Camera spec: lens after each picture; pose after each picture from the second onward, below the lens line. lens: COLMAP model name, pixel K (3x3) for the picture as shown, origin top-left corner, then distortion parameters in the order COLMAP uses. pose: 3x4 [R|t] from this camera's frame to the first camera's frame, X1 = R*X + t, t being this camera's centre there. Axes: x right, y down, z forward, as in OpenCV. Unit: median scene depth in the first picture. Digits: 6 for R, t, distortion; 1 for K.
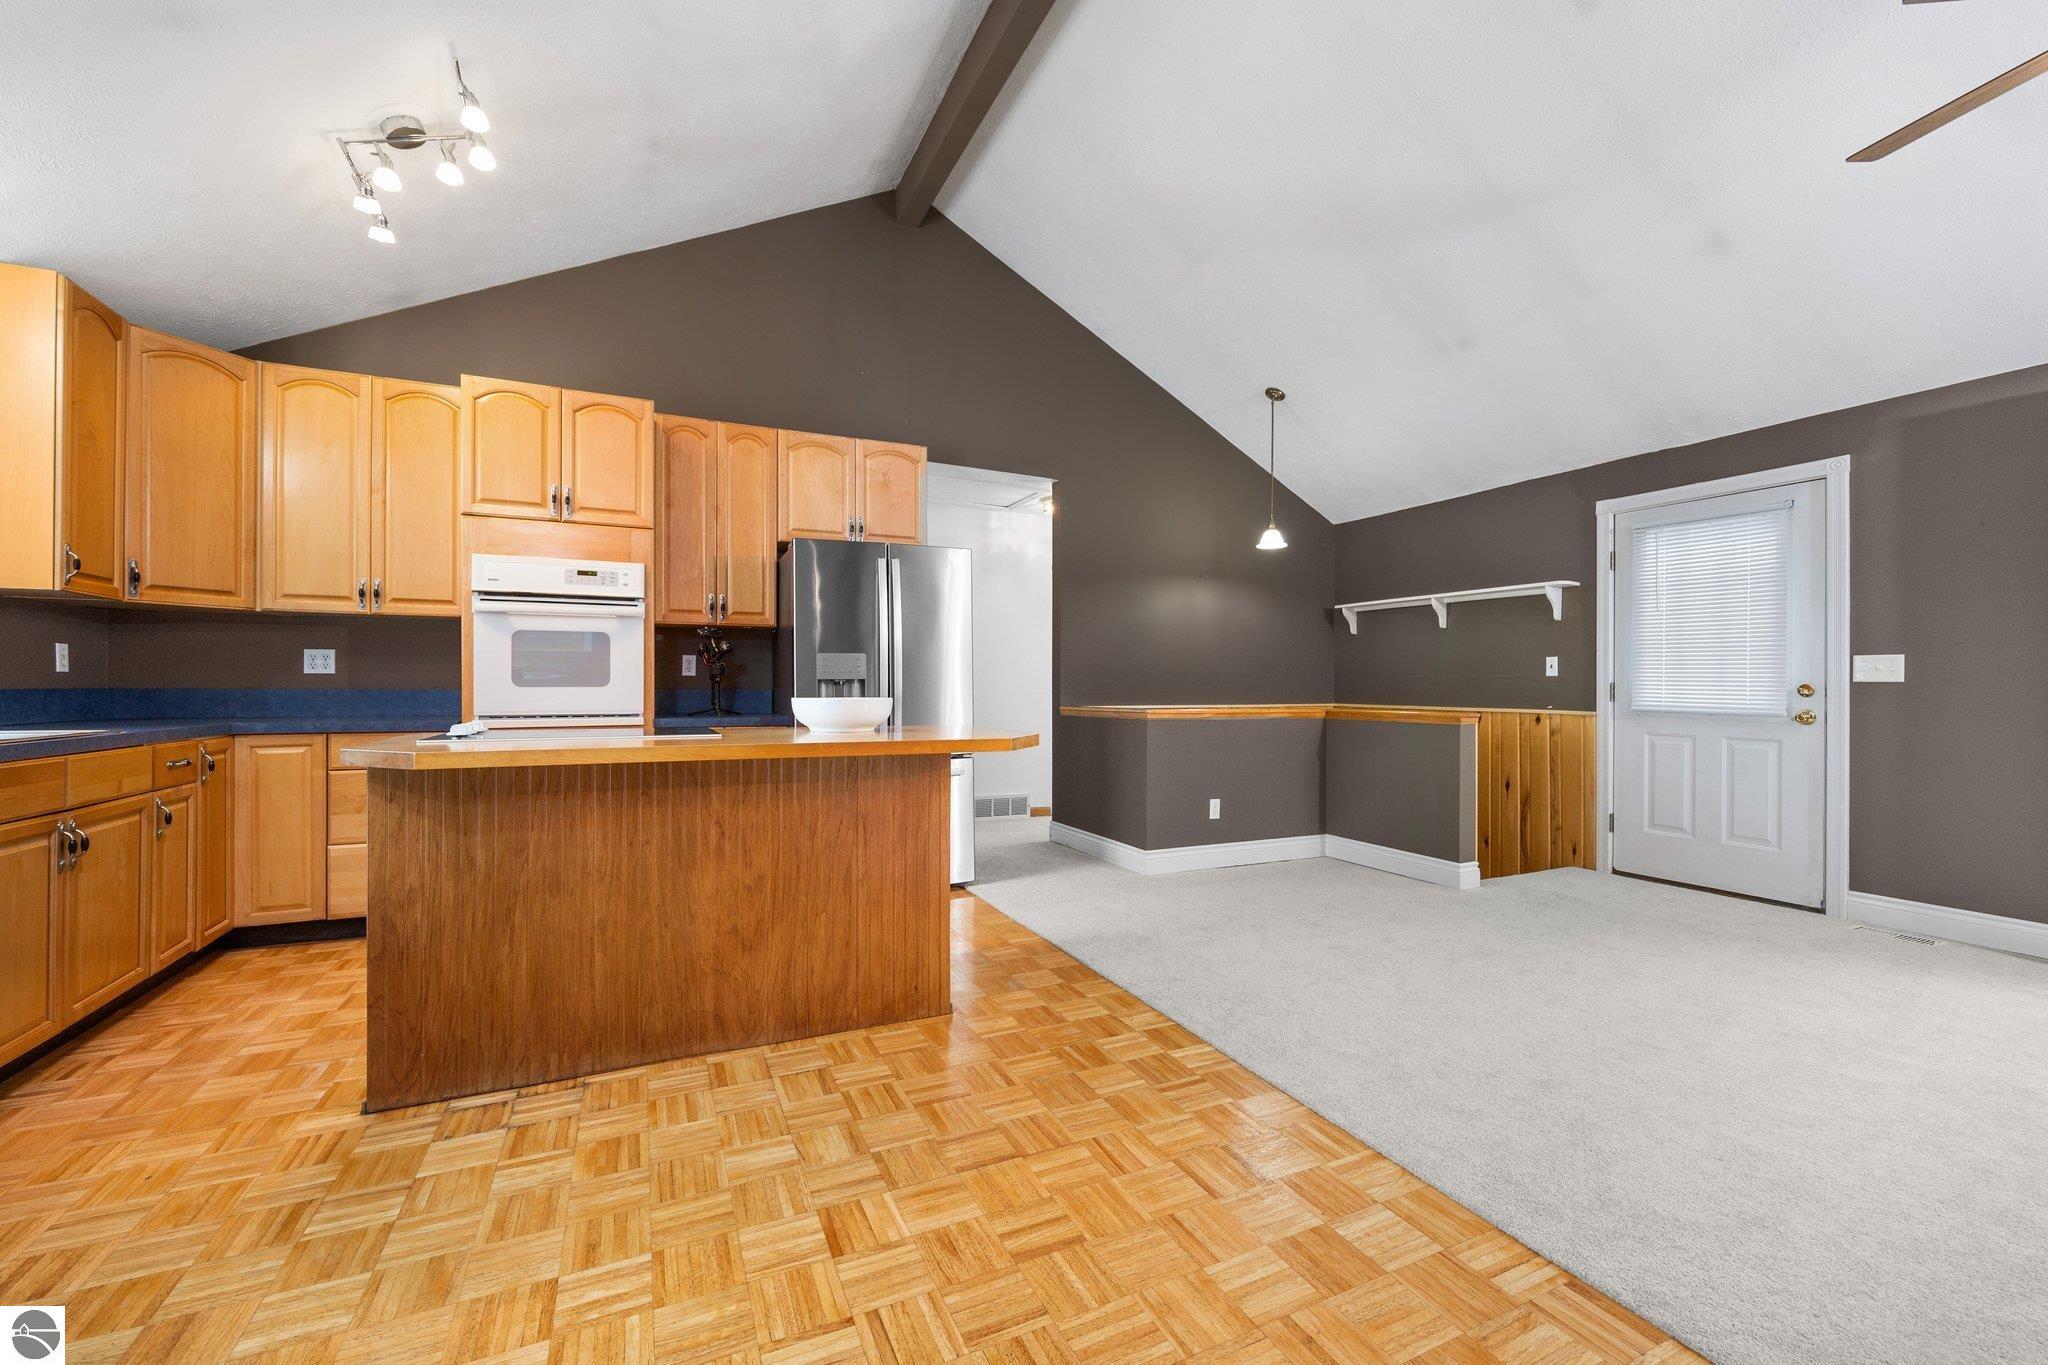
lens RADIAL K [[822.3, 0, 1022.1], [0, 822.3, 684.7], [0, 0, 1]] dist [-0.002940, -0.000245]
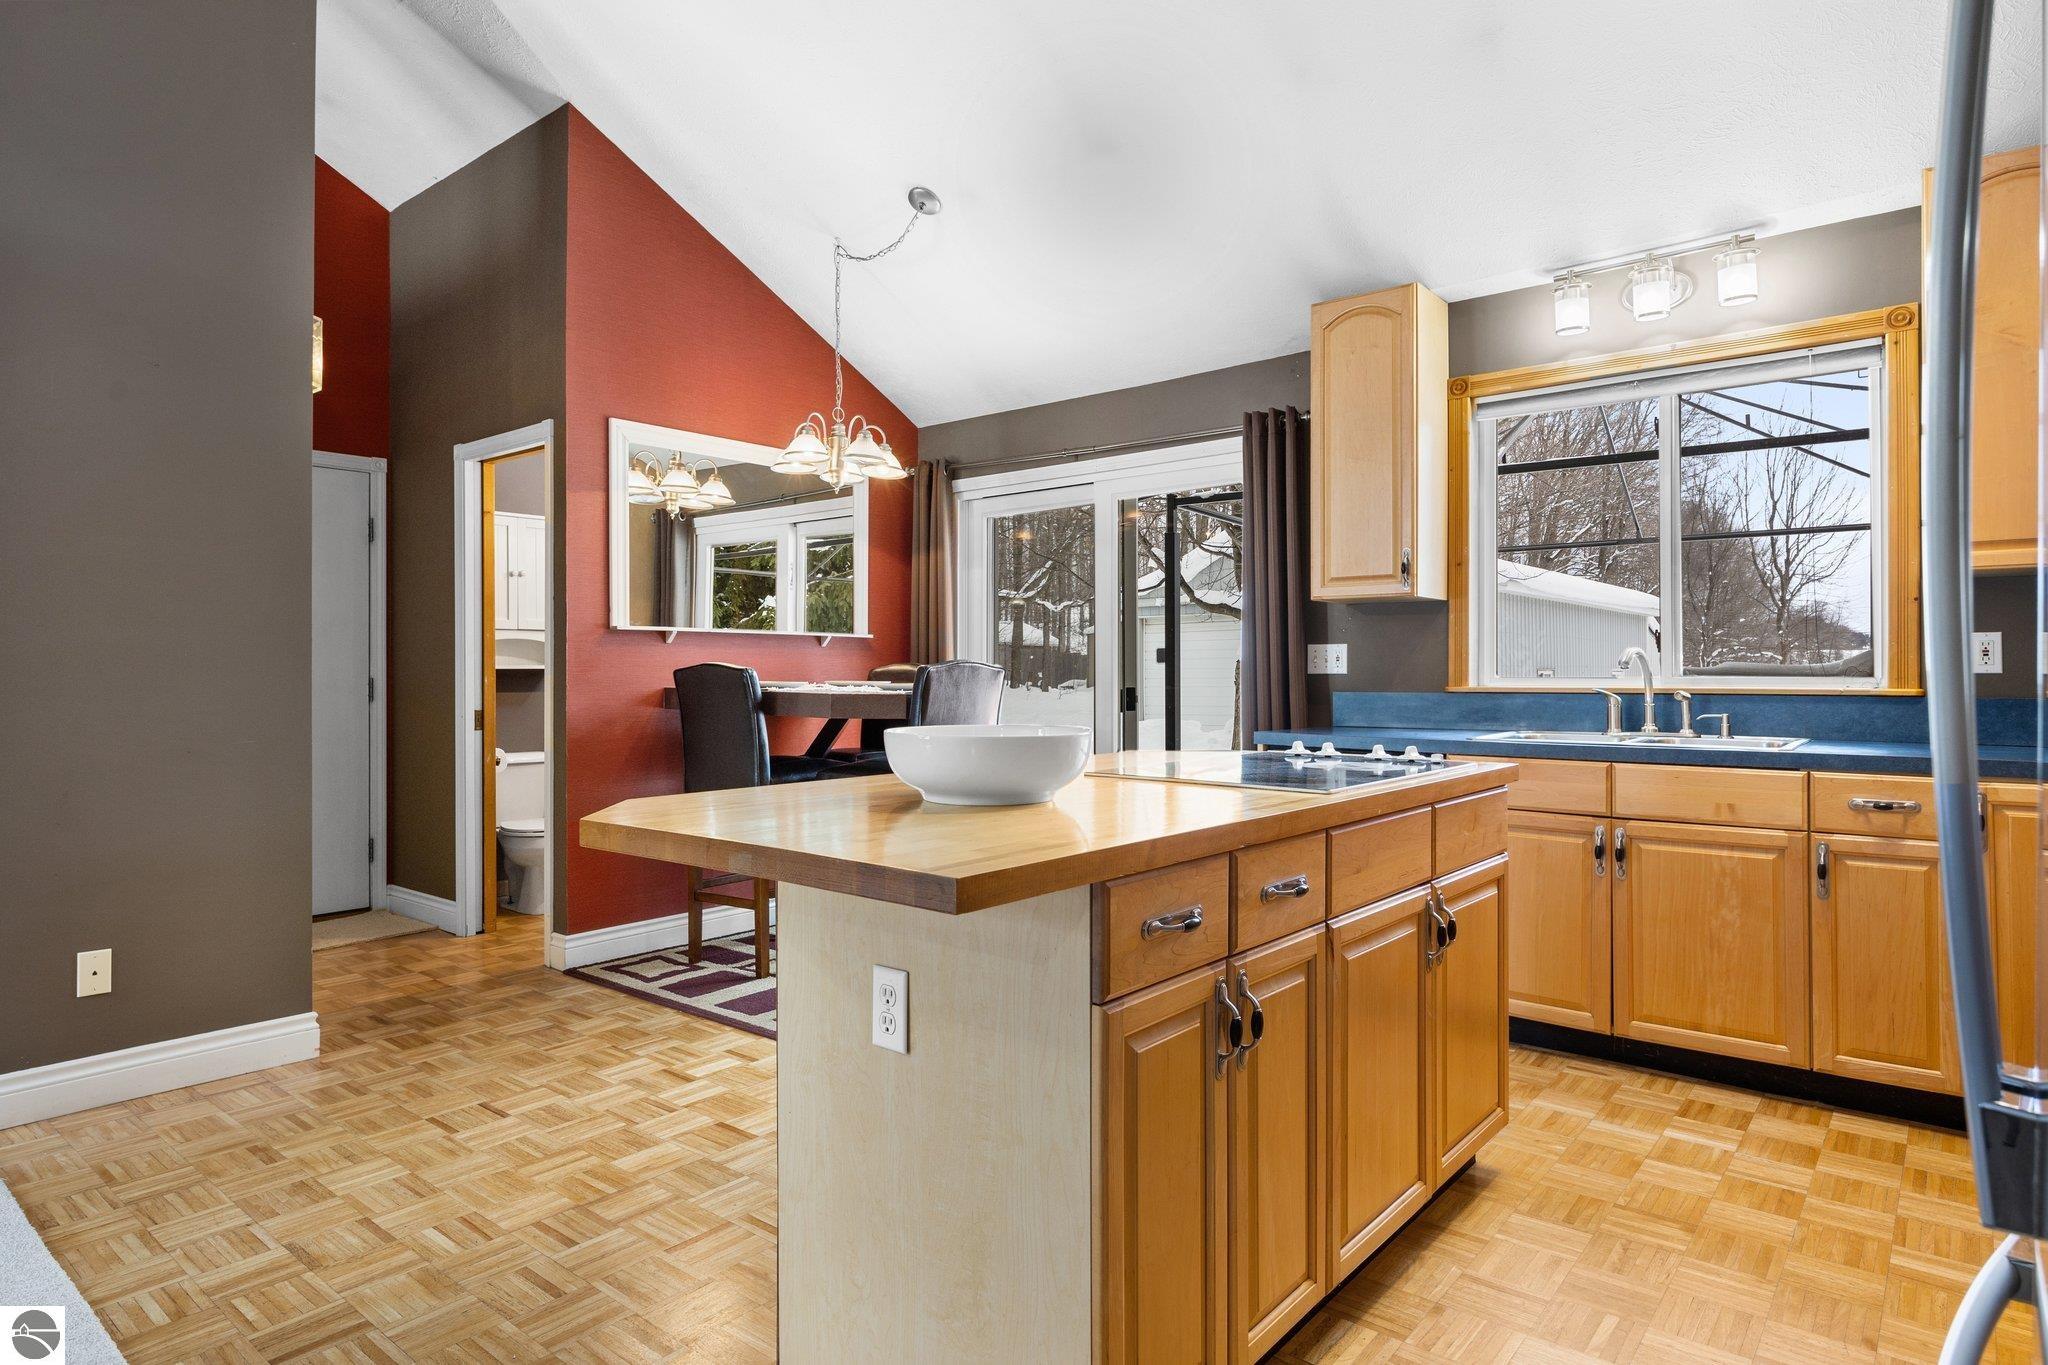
lens RADIAL K [[1144.3, 0, 1031.1], [0, 1144.3, 666.6], [0, 0, 1]] dist [-0.000645, -0.001333]
pose [[-0.902935, -0.003925, -0.429759, 0.053003], [-0.000675, 0.999970, -0.007714, -0.013055], [0.429776, -0.006675, -0.902911, 1.301461]]
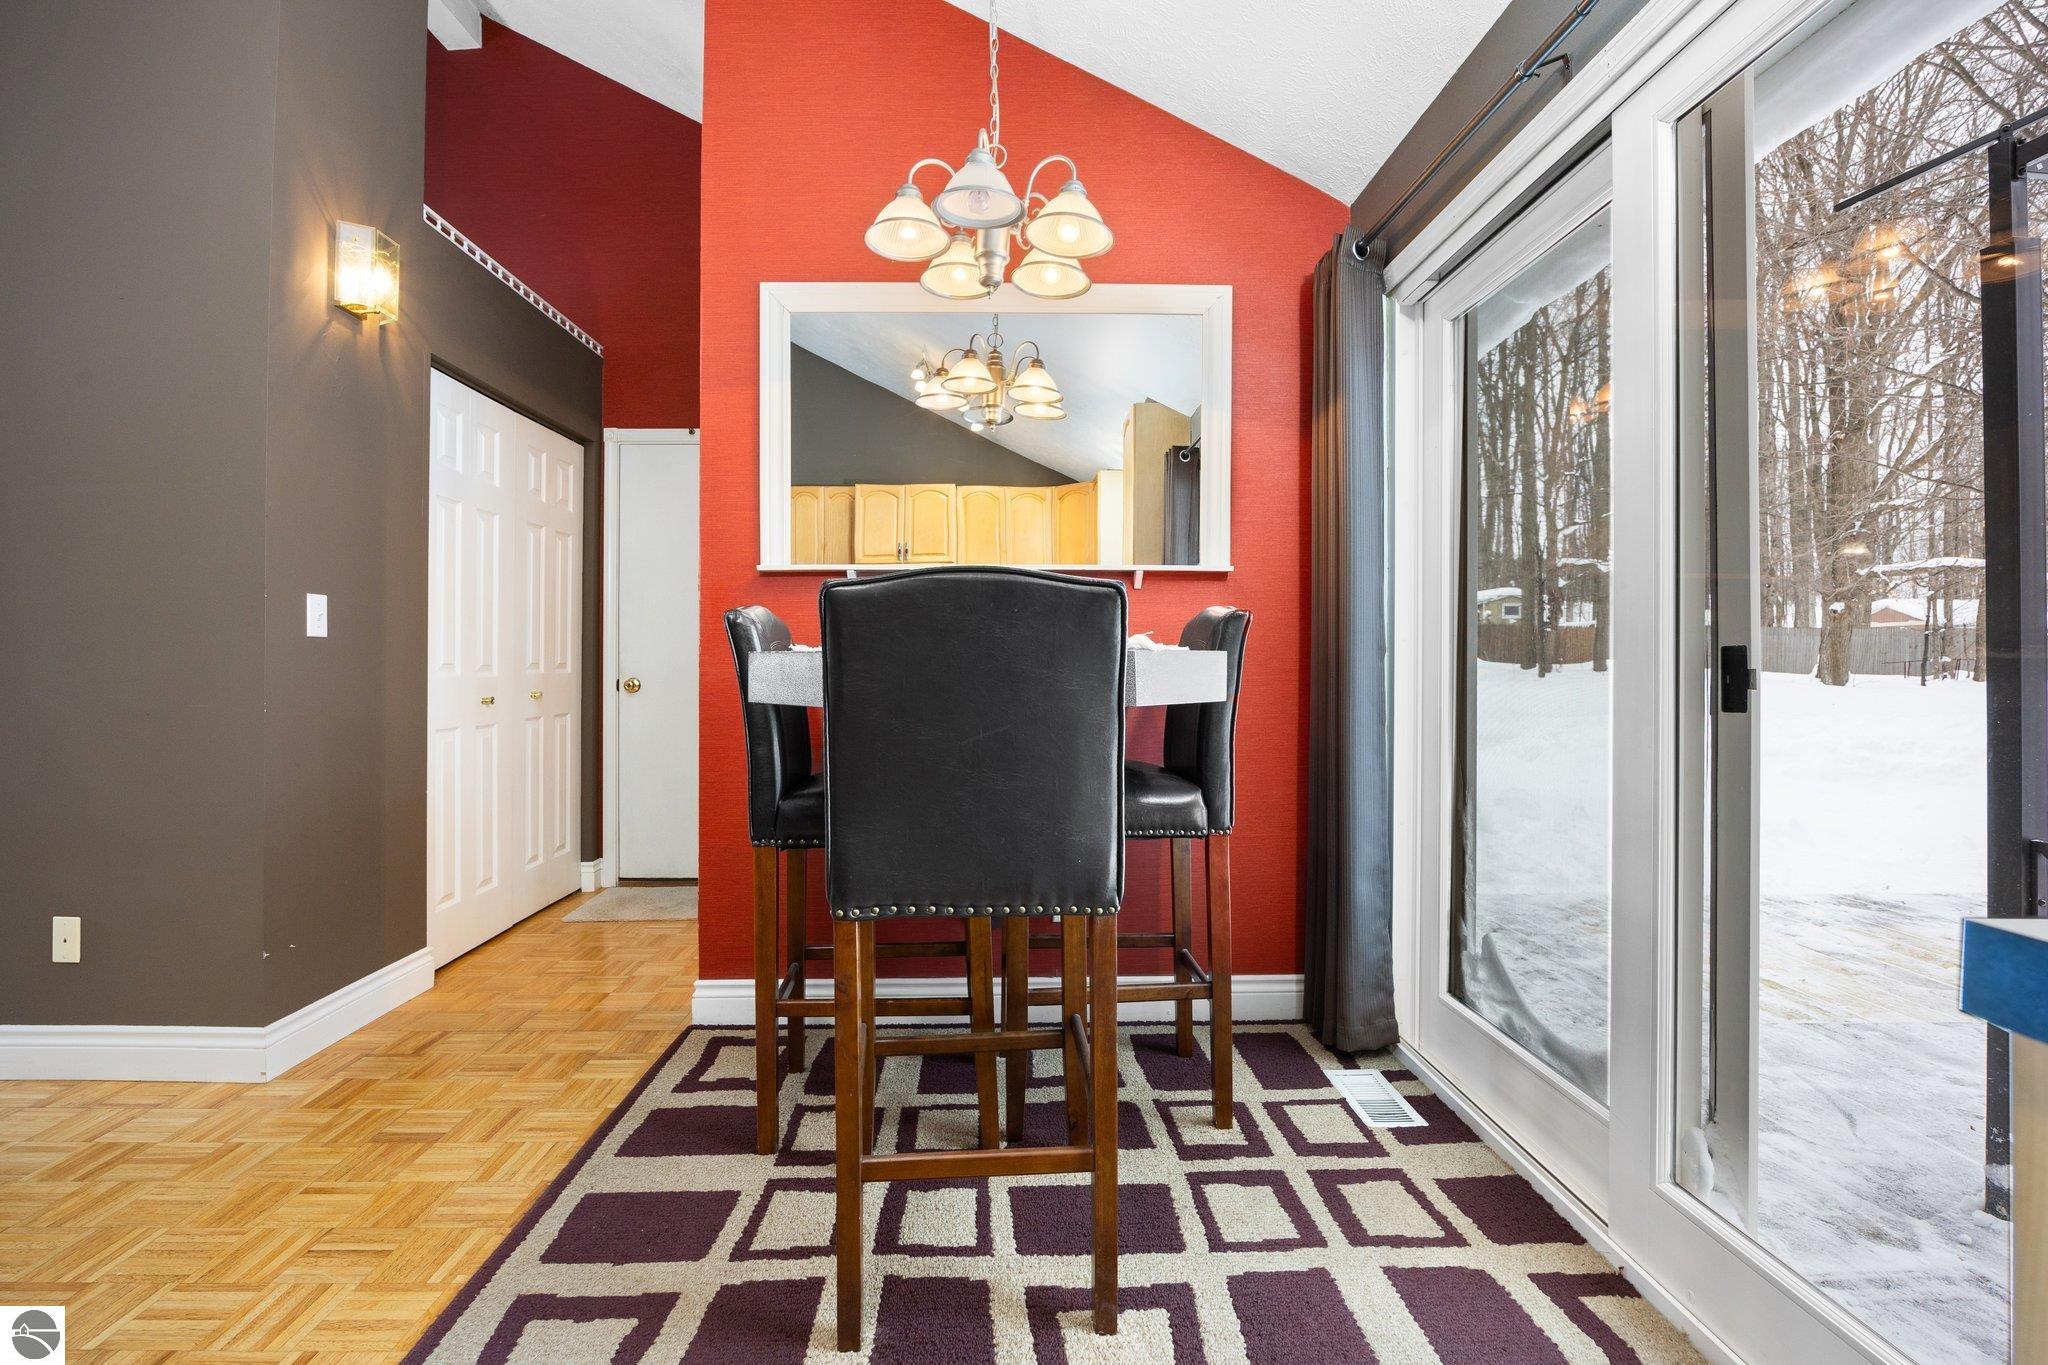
lens RADIAL K [[901.8, 0, 1010.3], [0, 901.8, 671.2], [0, 0, 1]] dist [-0.024479, 0.003412]
pose [[-0.910112, -0.002088, 0.414357, -0.575792], [-0.000476, 0.999992, 0.003991, 0.013431], [-0.414362, 0.003435, -0.910106, 0.508653]]
